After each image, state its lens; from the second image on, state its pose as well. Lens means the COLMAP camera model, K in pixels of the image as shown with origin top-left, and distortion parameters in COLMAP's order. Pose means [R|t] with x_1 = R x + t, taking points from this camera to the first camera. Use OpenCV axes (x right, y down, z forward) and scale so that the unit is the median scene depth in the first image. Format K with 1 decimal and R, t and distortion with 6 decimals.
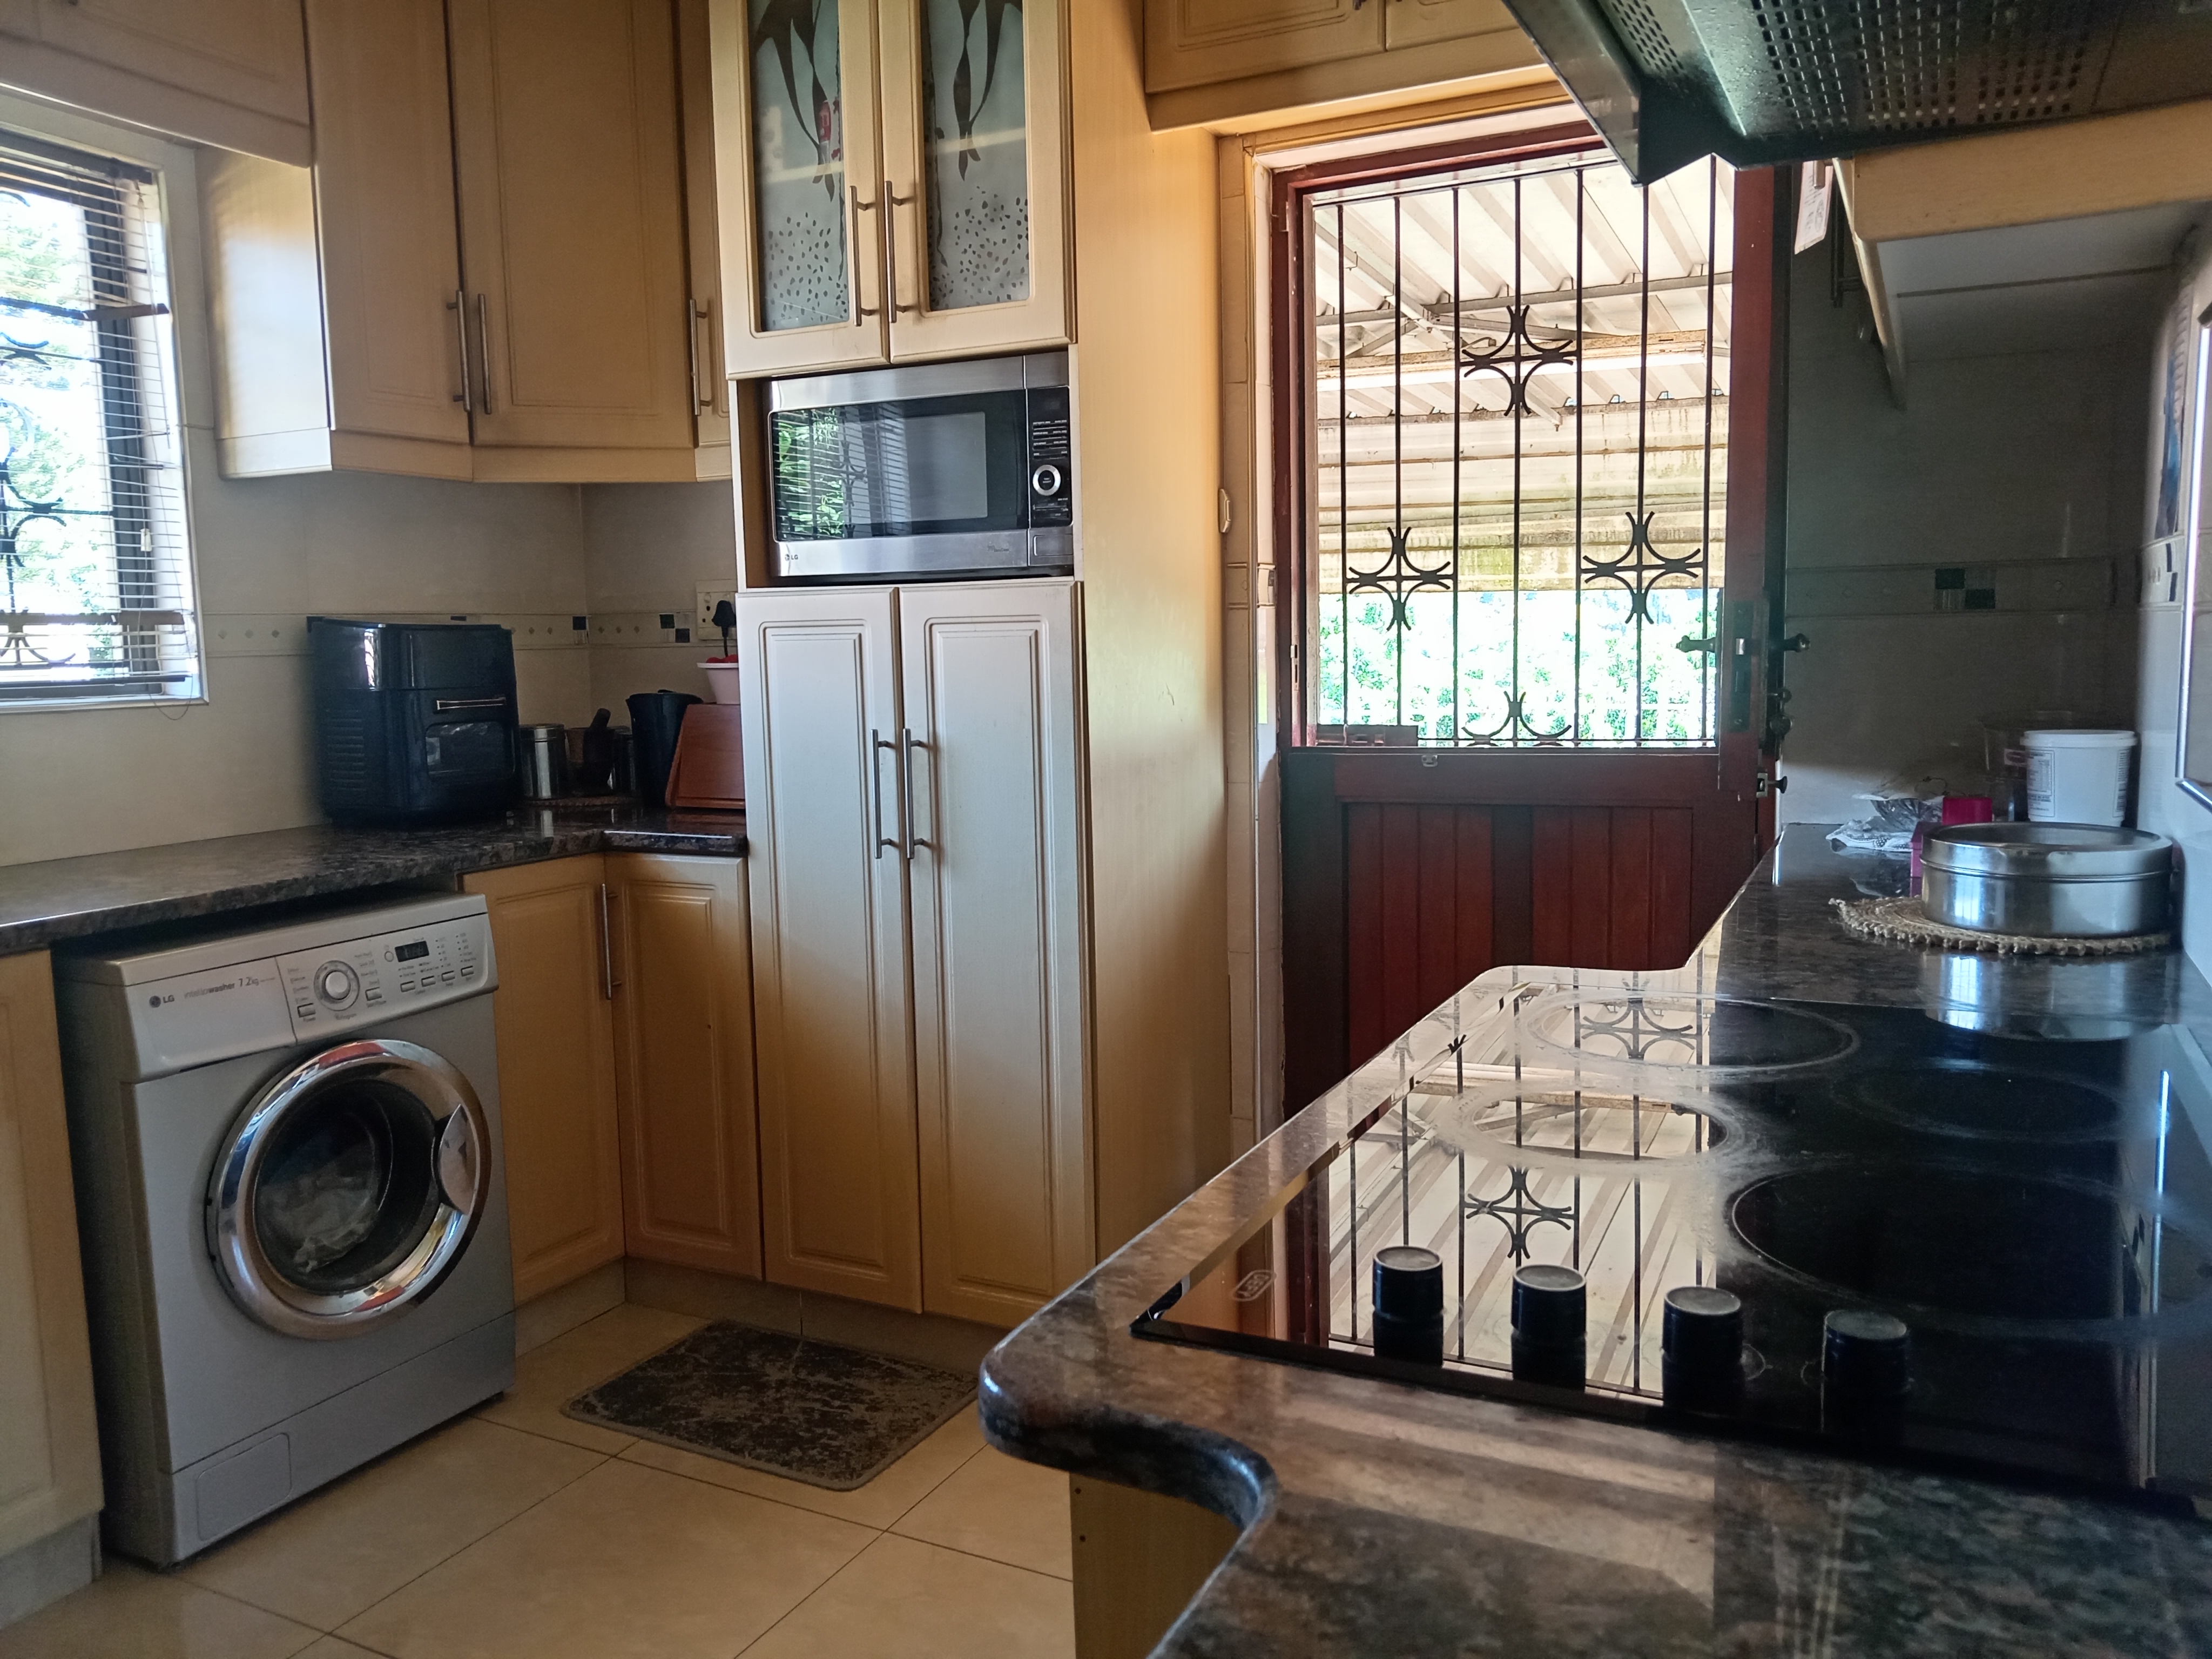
lens RADIAL K [[1635.2, 0, 1107.1], [0, 1635.2, 834.9], [0, 0, 1]] dist [0.026385, -0.060179]
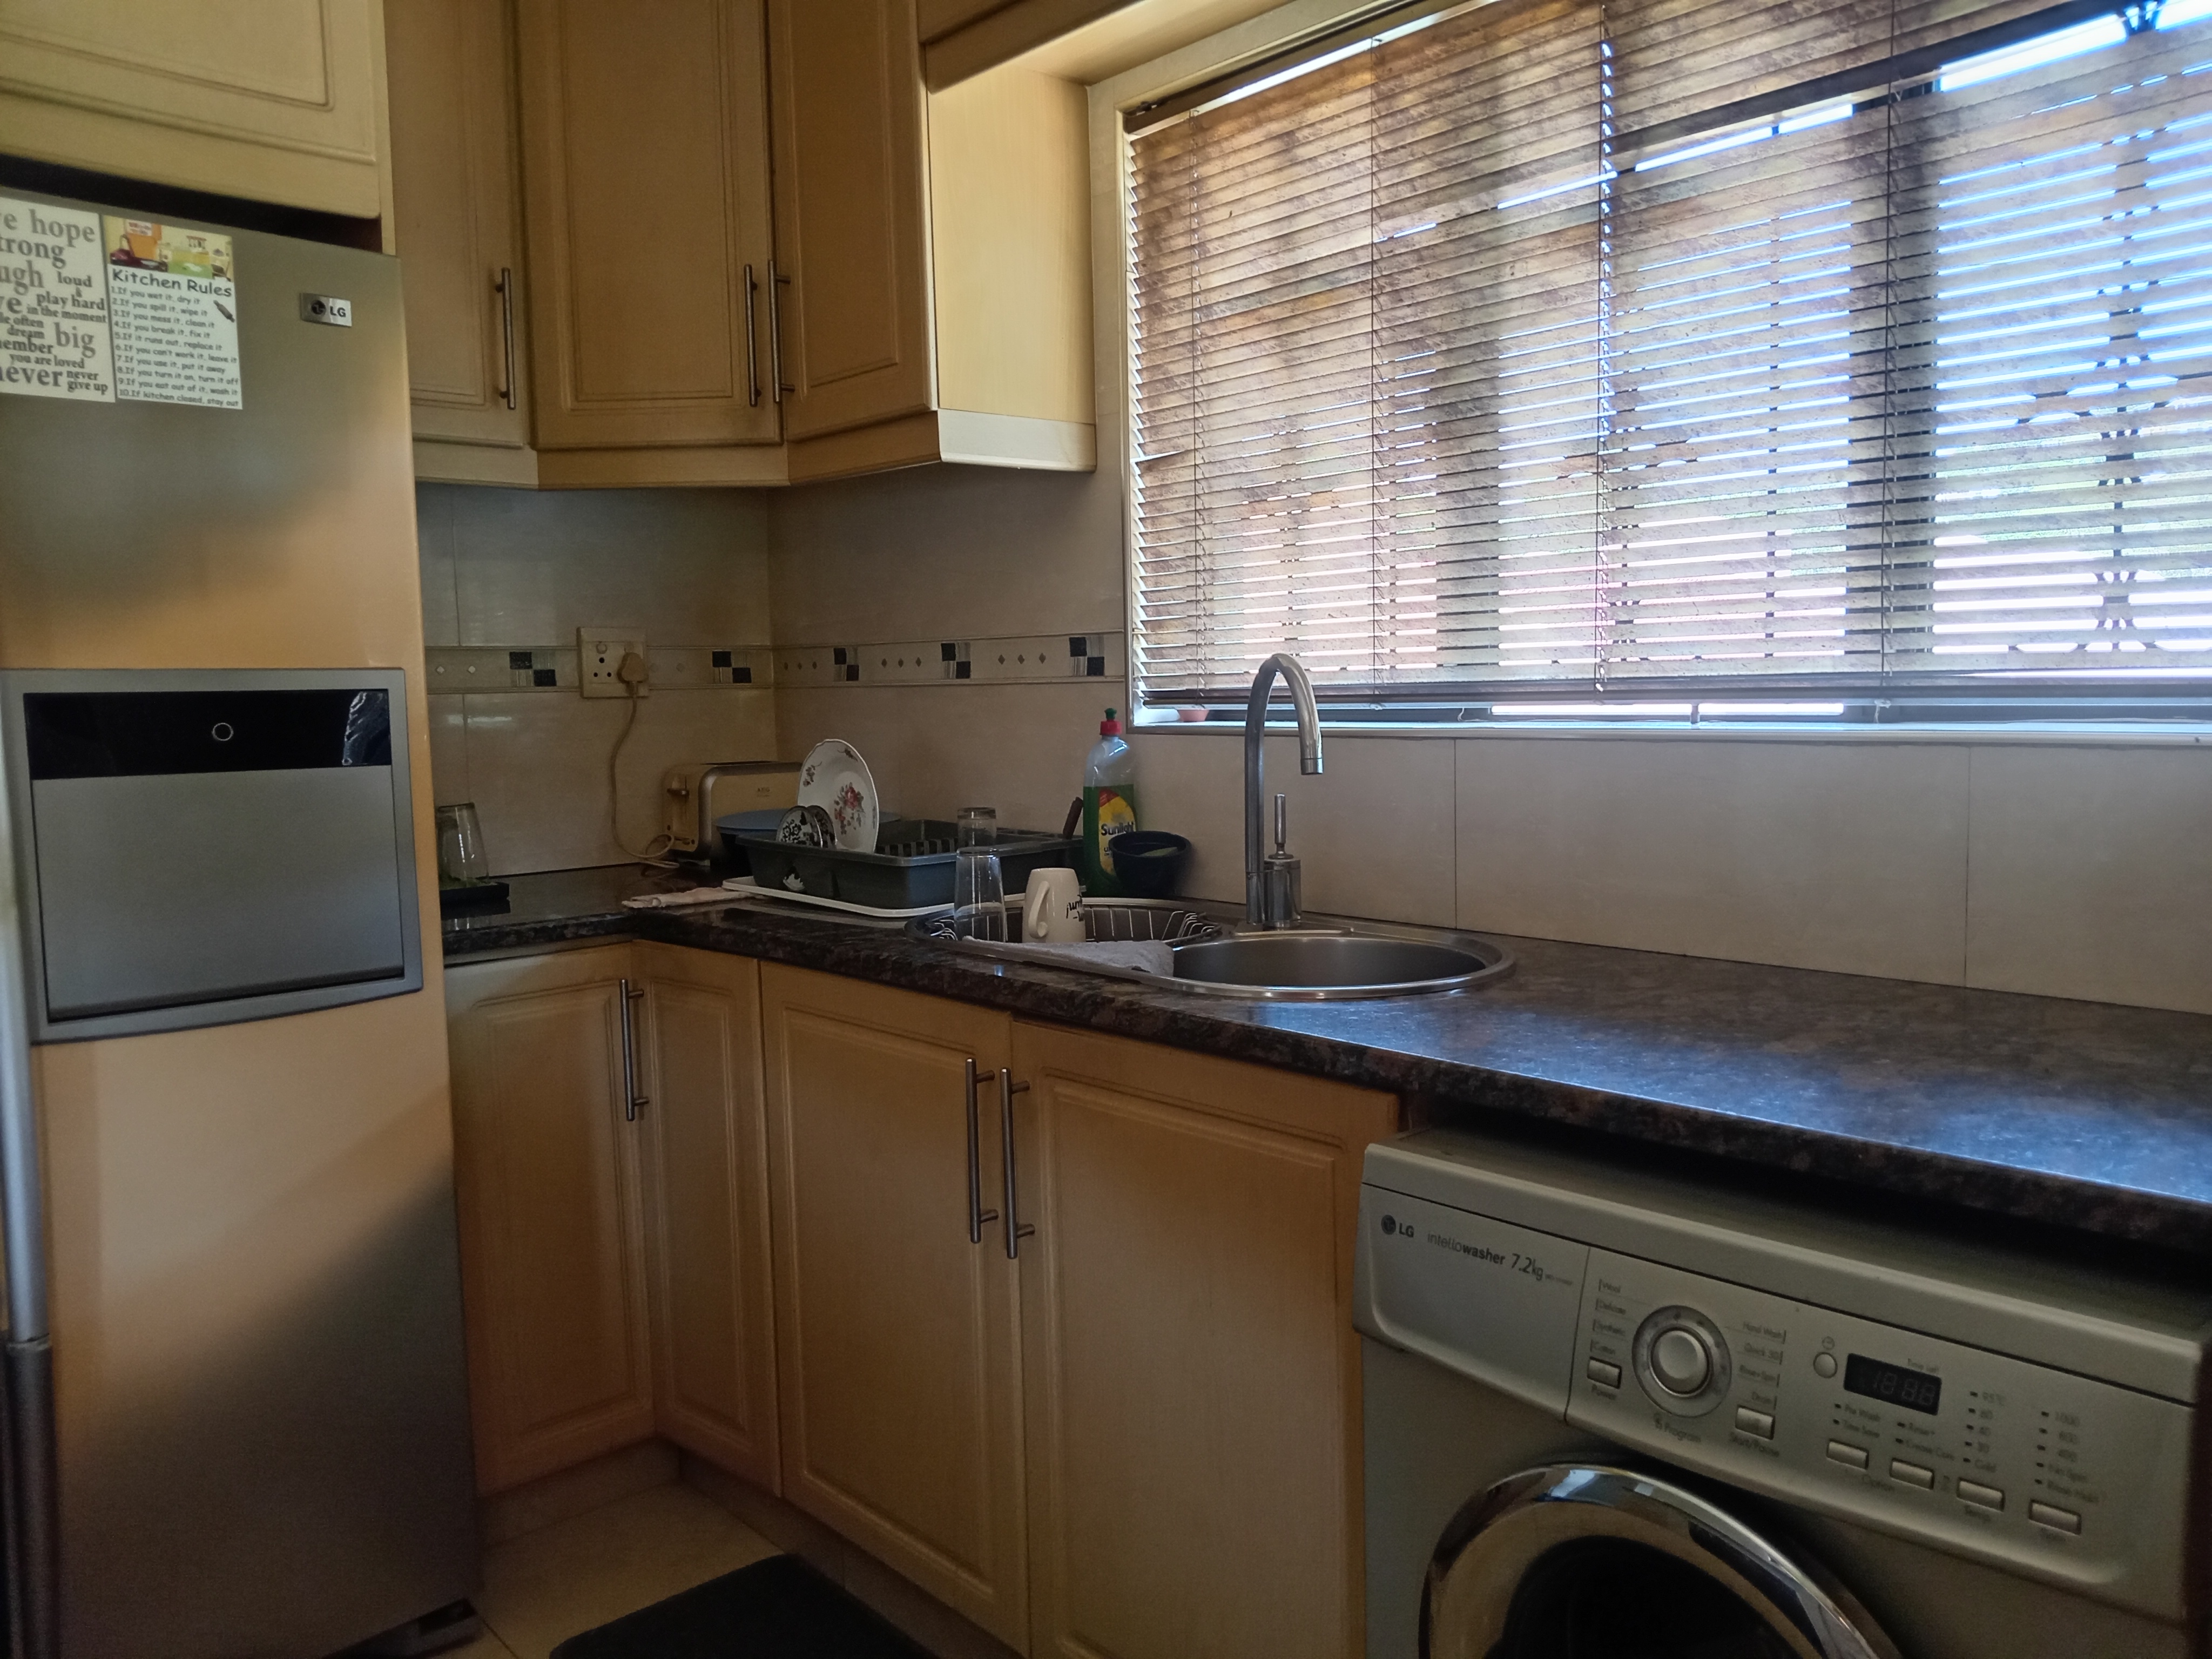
lens RADIAL K [[1635.2, 0, 1103.9], [0, 1635.2, 827.9], [0, 0, 1]] dist [0.026385, -0.060179]
pose [[-0.358396, 0.109664, -0.927106, 0.009909], [-0.084689, 0.985163, 0.149270, -0.100773], [0.929720, 0.132013, -0.343791, 0.858160]]
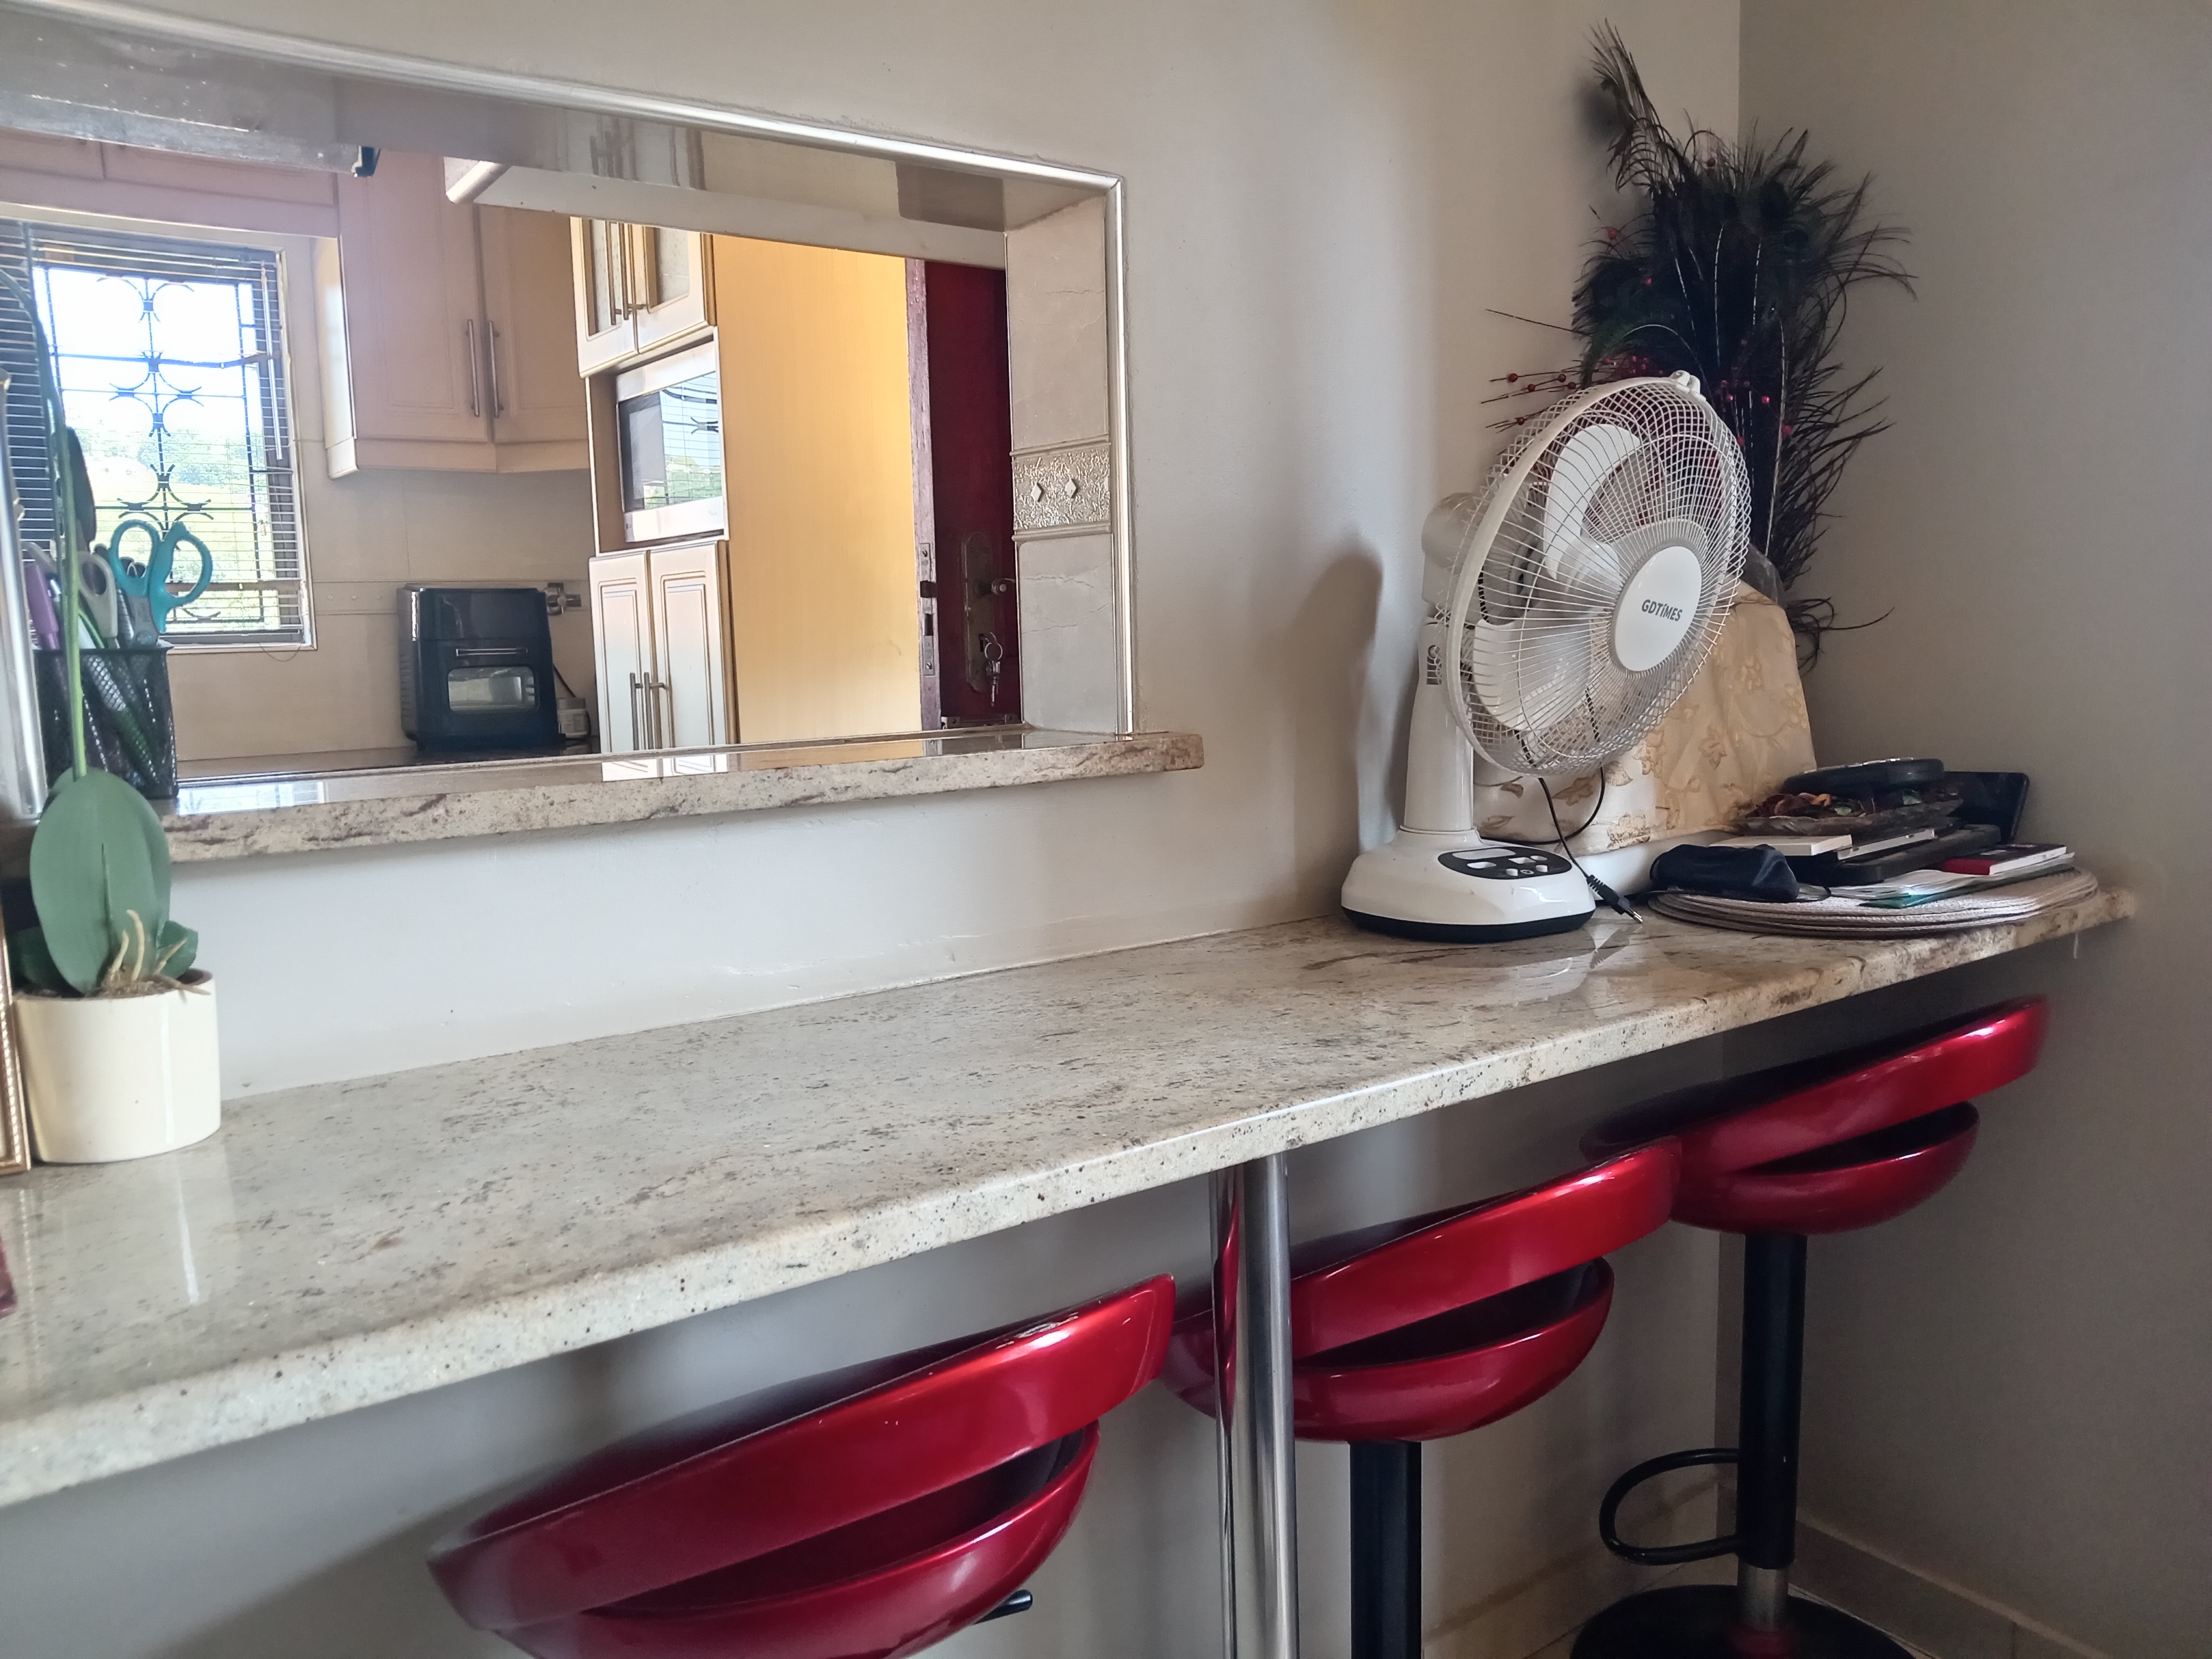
lens RADIAL K [[1635.2, 0, 1102.8], [0, 1635.2, 825.4], [0, 0, 1]] dist [0.026385, -0.060179]
pose [[0.882962, 0.053826, -0.466348, 0.681866], [-0.046573, 0.998548, 0.027075, -0.003238], [0.467128, -0.002187, 0.884187, 0.126617]]
